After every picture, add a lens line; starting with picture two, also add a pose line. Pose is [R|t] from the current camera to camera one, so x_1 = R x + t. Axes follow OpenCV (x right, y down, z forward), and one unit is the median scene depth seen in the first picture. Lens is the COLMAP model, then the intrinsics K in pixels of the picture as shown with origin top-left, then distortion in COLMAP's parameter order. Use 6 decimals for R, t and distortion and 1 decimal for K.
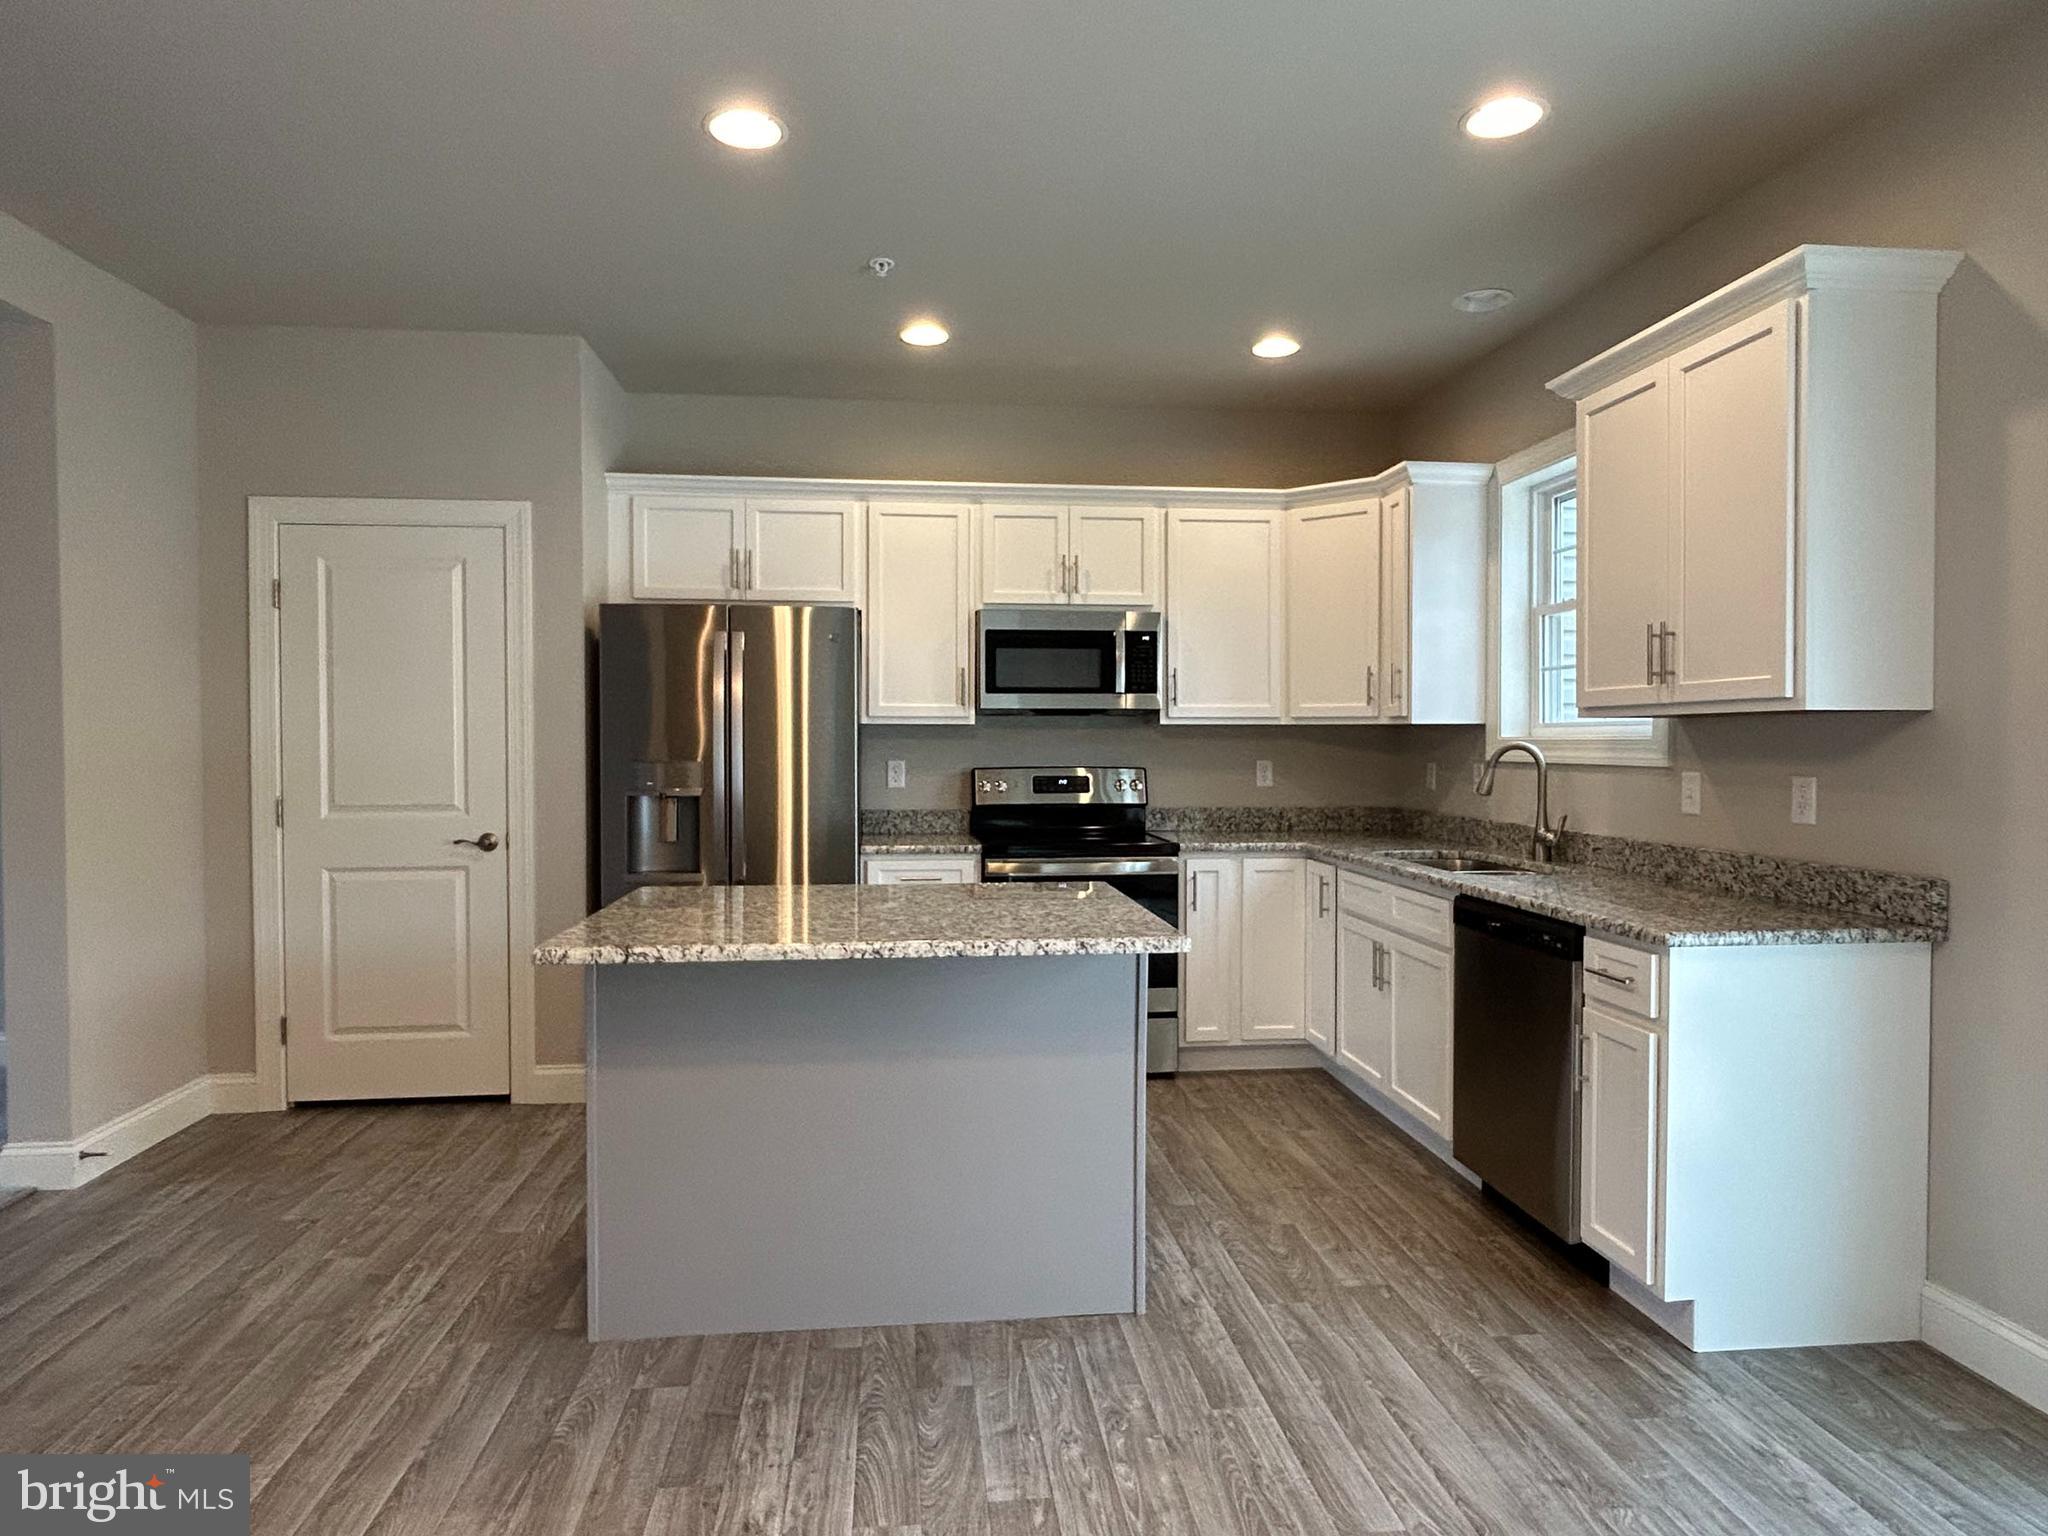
lens RADIAL K [[1174.5, 0, 1014.4], [0, 1174.5, 764.3], [0, 0, 1]] dist [-0.006329, -0.002745]
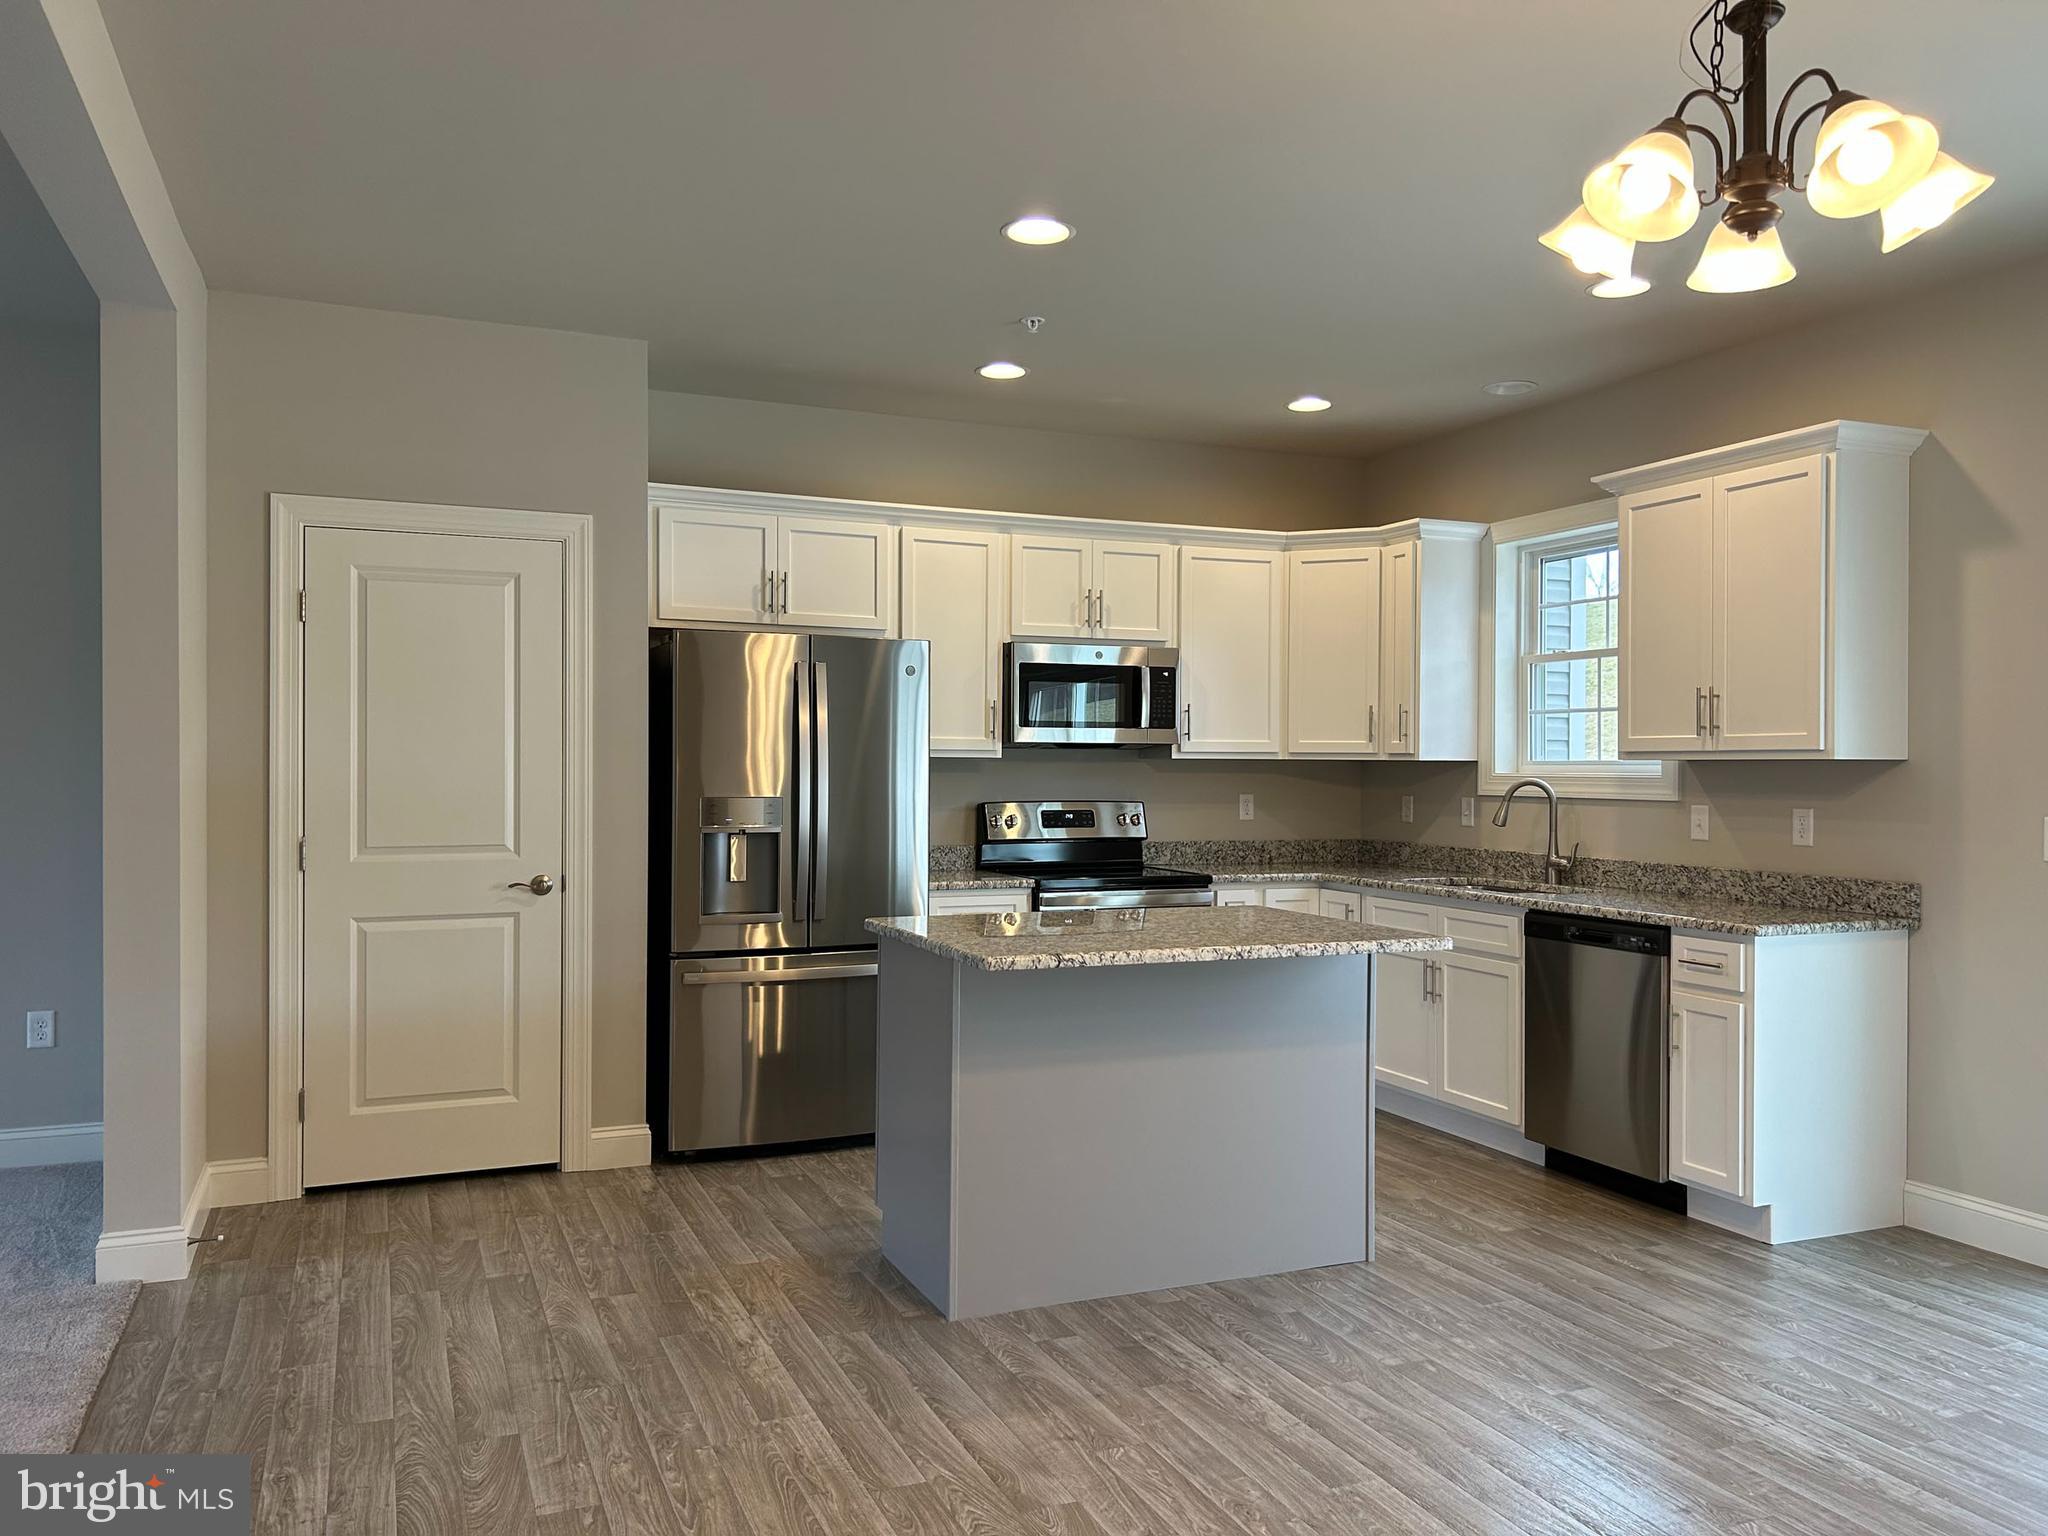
lens RADIAL K [[1534.9, 0, 1028.5], [0, 1534.9, 774.5], [0, 0, 1]] dist [0.061288, -0.098753]
pose [[0.956679, 0.003111, 0.291128, -0.476488], [0.000842, 0.999909, -0.013452, -0.003604], [-0.291143, 0.013114, 0.956590, -0.284474]]
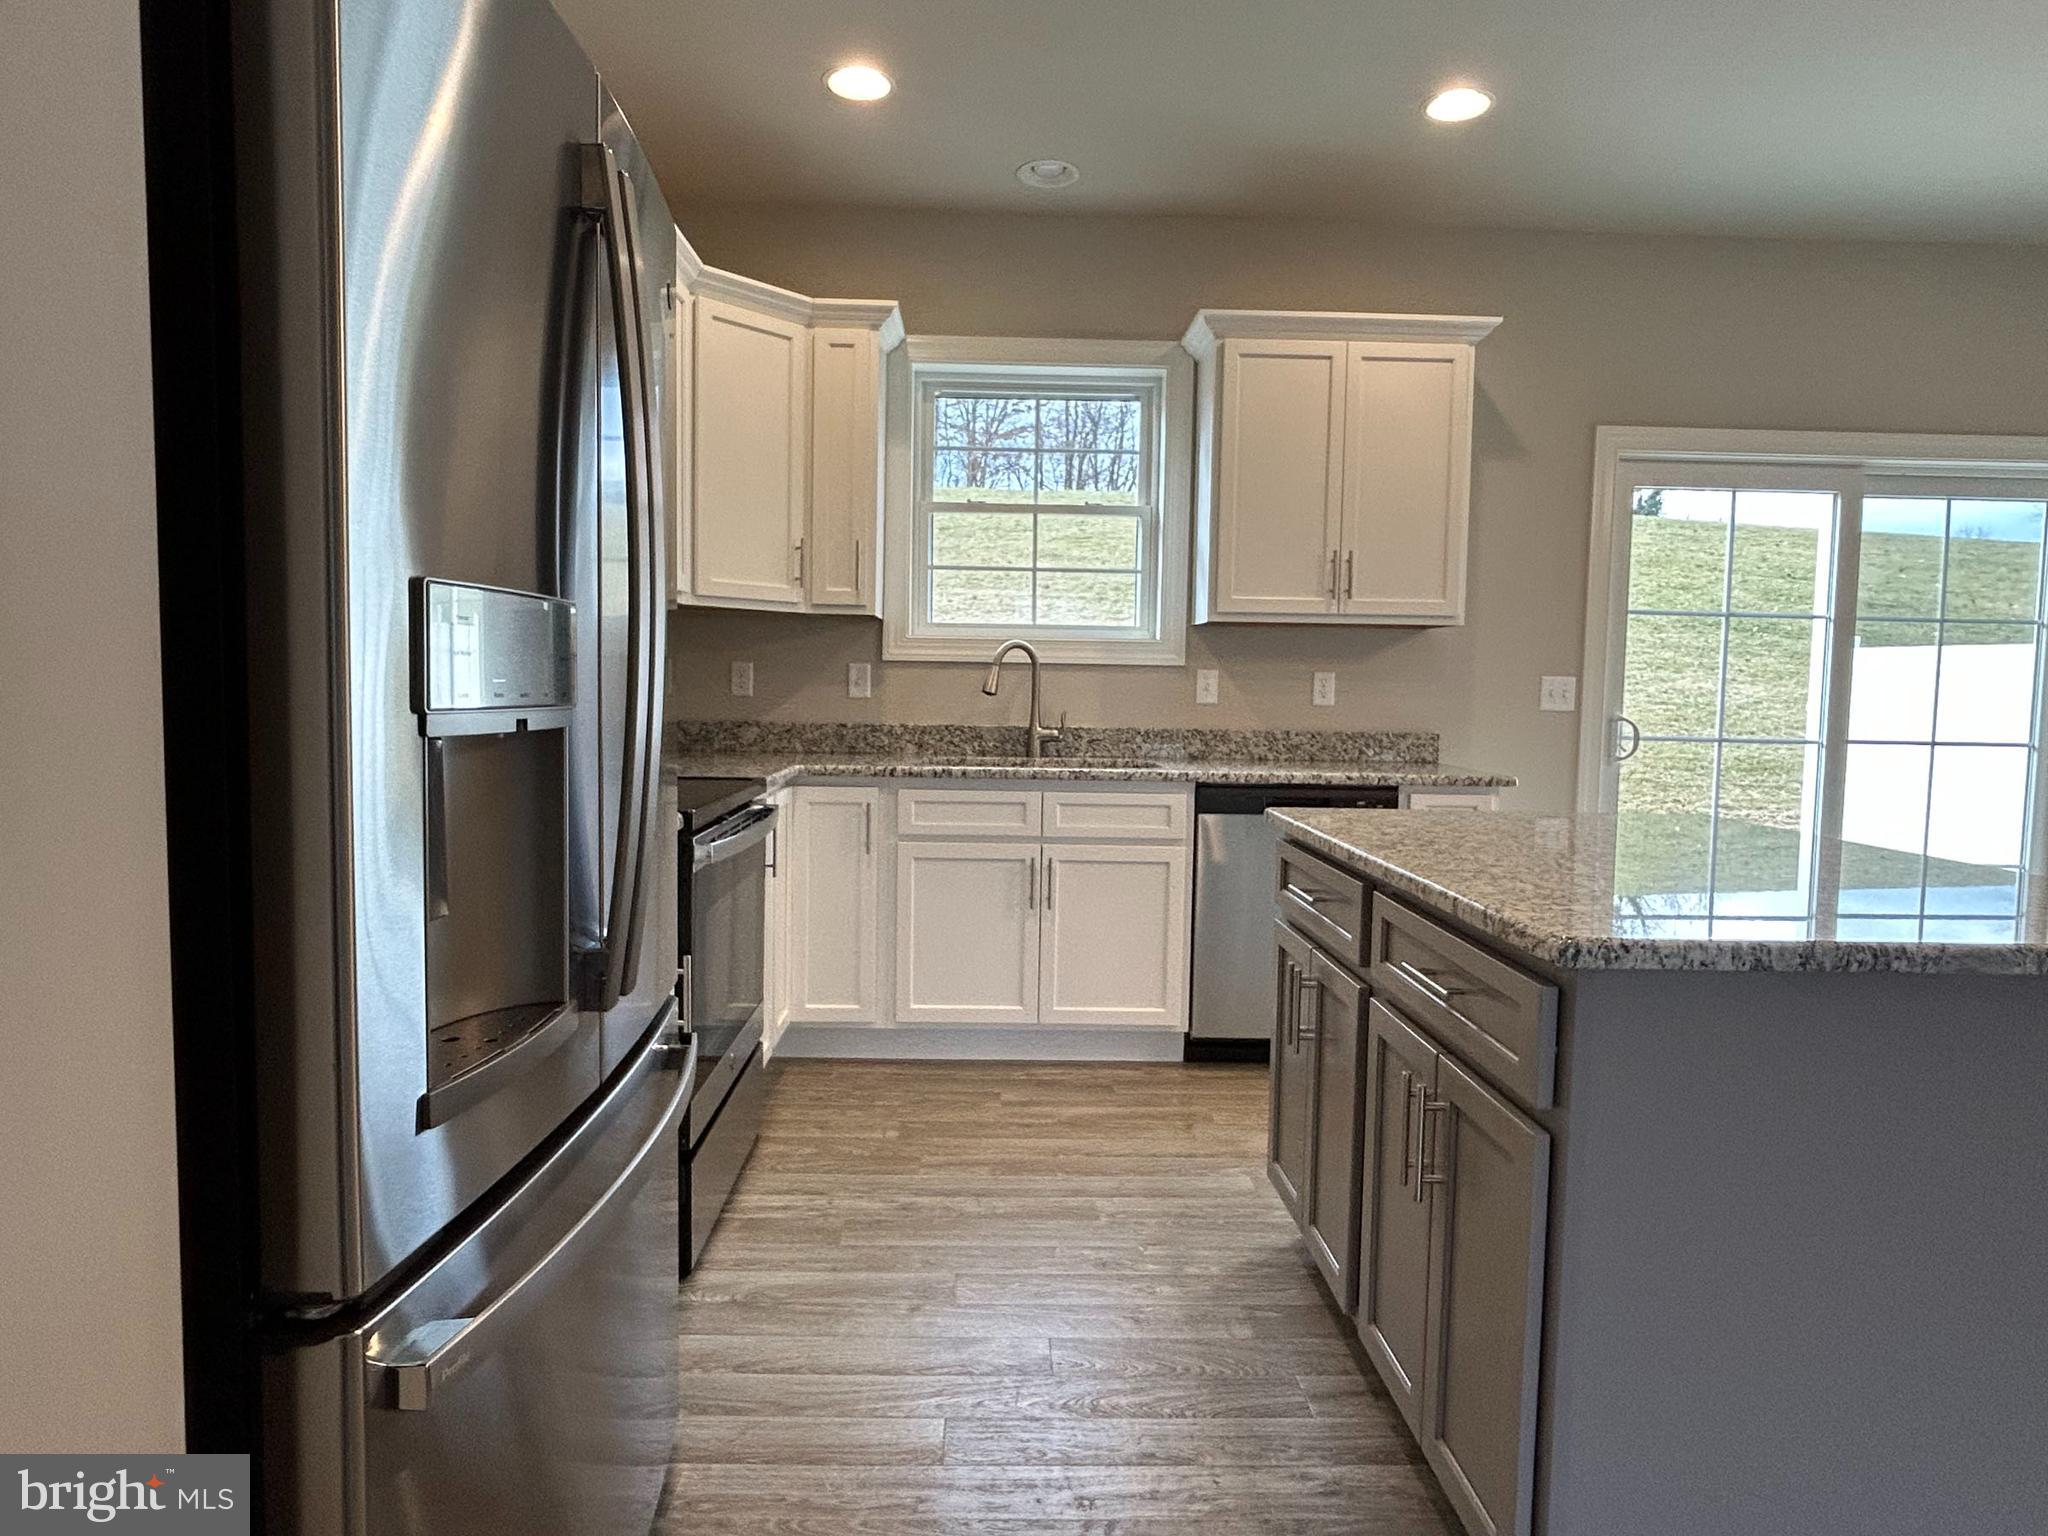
lens RADIAL K [[1174.5, 0, 1014.4], [0, 1174.5, 764.3], [0, 0, 1]] dist [-0.006329, -0.002745]
pose [[0.078258, -0.068806, 0.994556, -0.583731], [0.003439, 0.997628, 0.068748, 0.017640], [-0.996927, -0.001960, 0.078309, 0.951797]]
